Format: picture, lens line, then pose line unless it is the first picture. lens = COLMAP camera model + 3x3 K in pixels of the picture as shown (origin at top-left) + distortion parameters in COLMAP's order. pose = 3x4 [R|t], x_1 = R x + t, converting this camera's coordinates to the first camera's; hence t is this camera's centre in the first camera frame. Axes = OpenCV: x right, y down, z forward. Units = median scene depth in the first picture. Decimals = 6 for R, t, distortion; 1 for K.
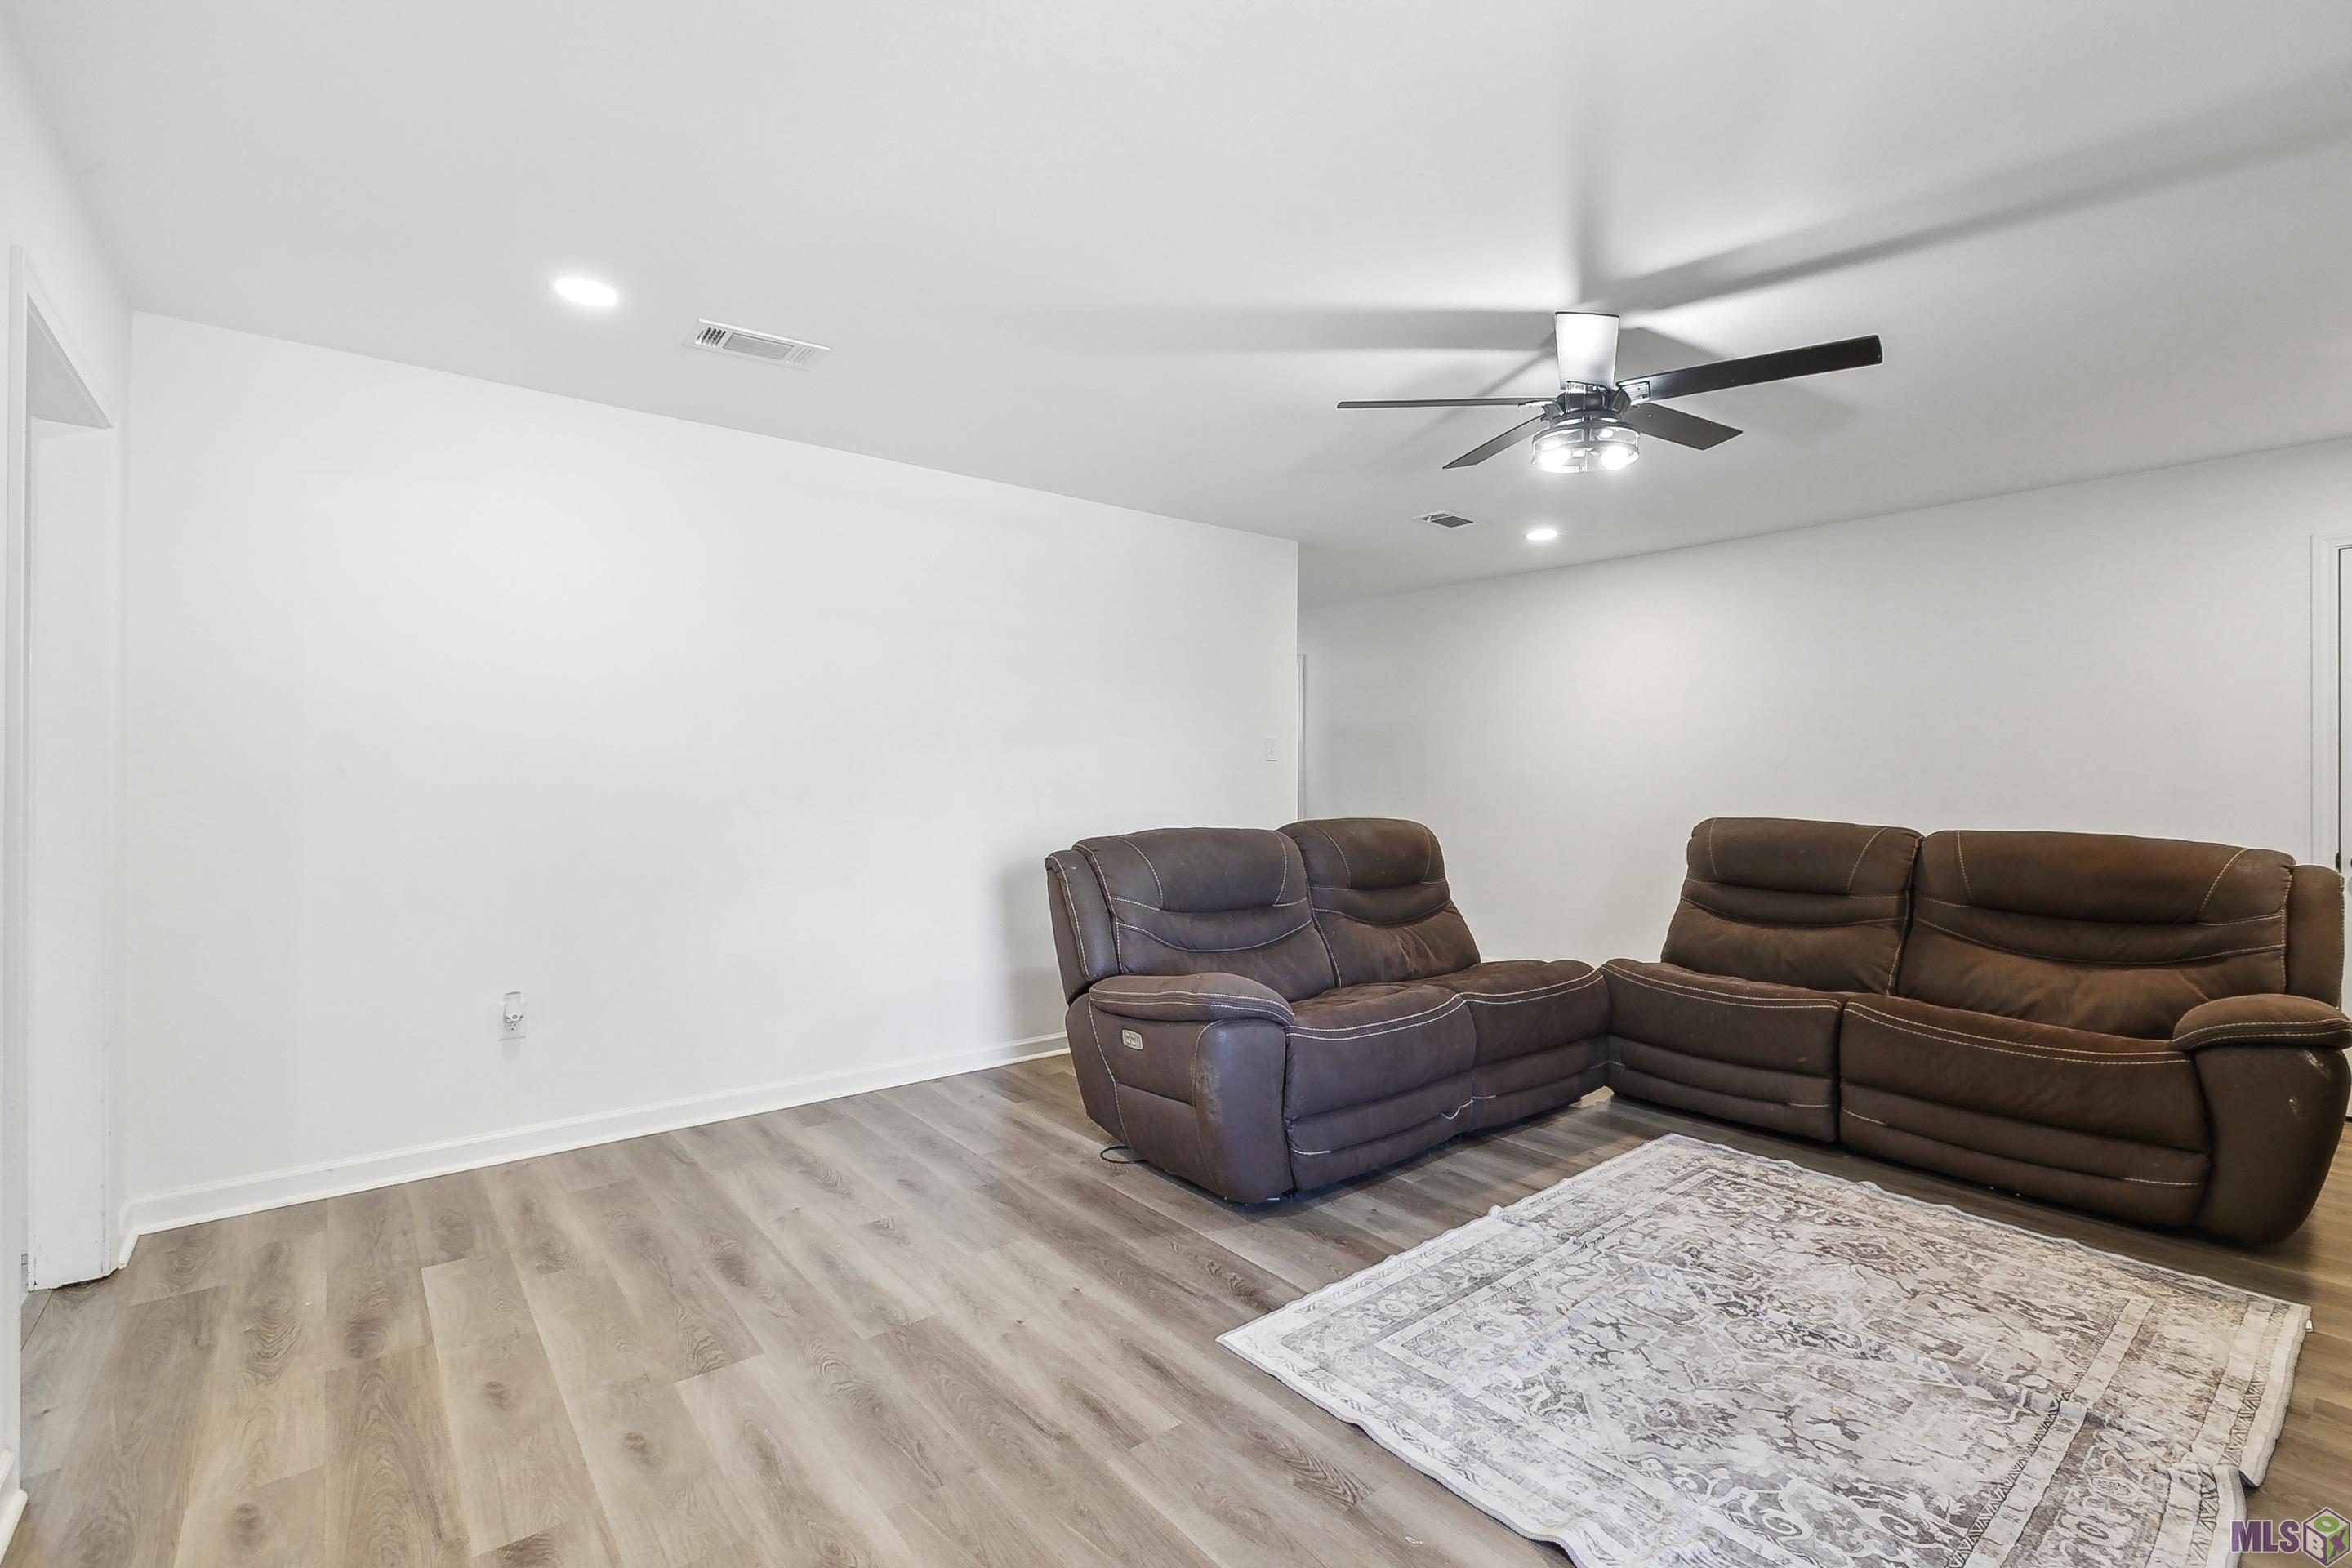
lens RADIAL K [[1047.7, 0, 1169.8], [0, 1047.7, 779.5], [0, 0, 1]] dist [0.000420, -0.000361]
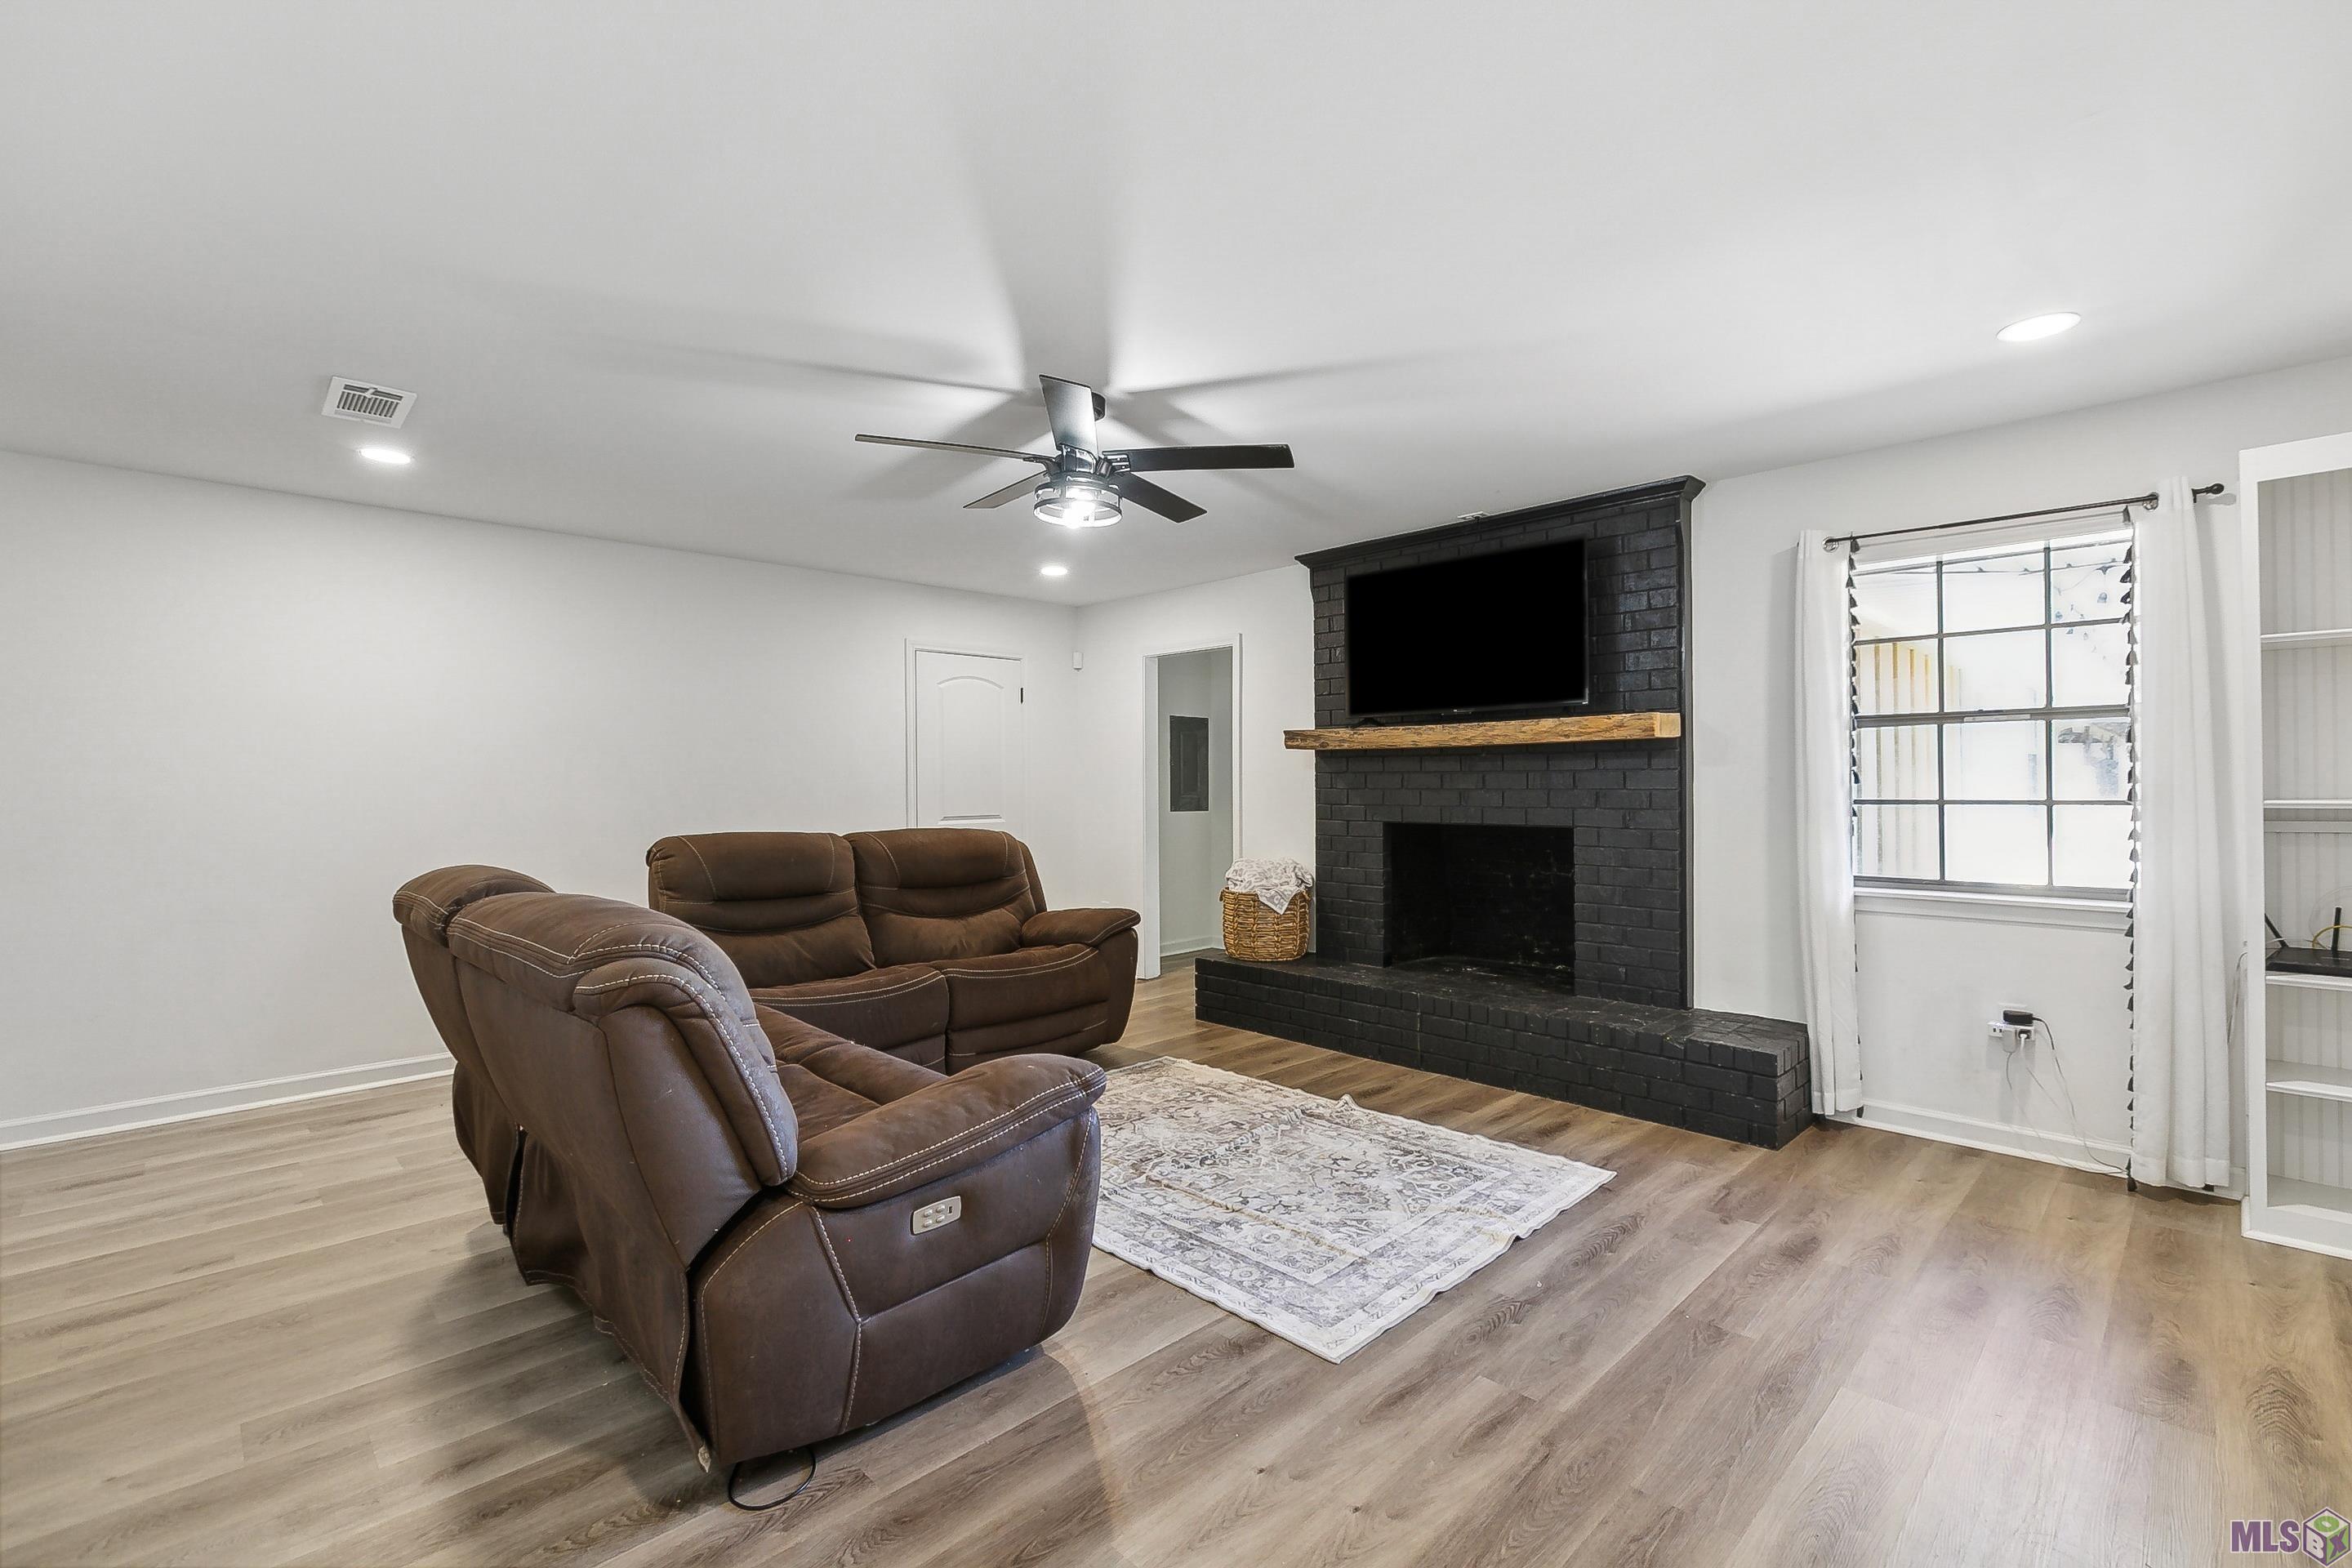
lens RADIAL K [[1047.7, 0, 1168.7], [0, 1047.7, 780.4], [0, 0, 1]] dist [0.000420, -0.000361]
pose [[-0.103482, 0.001749, 0.994630, -0.930118], [0.012805, 0.999918, -0.000426, -0.016348], [-0.994549, 0.012692, -0.103496, 1.263127]]
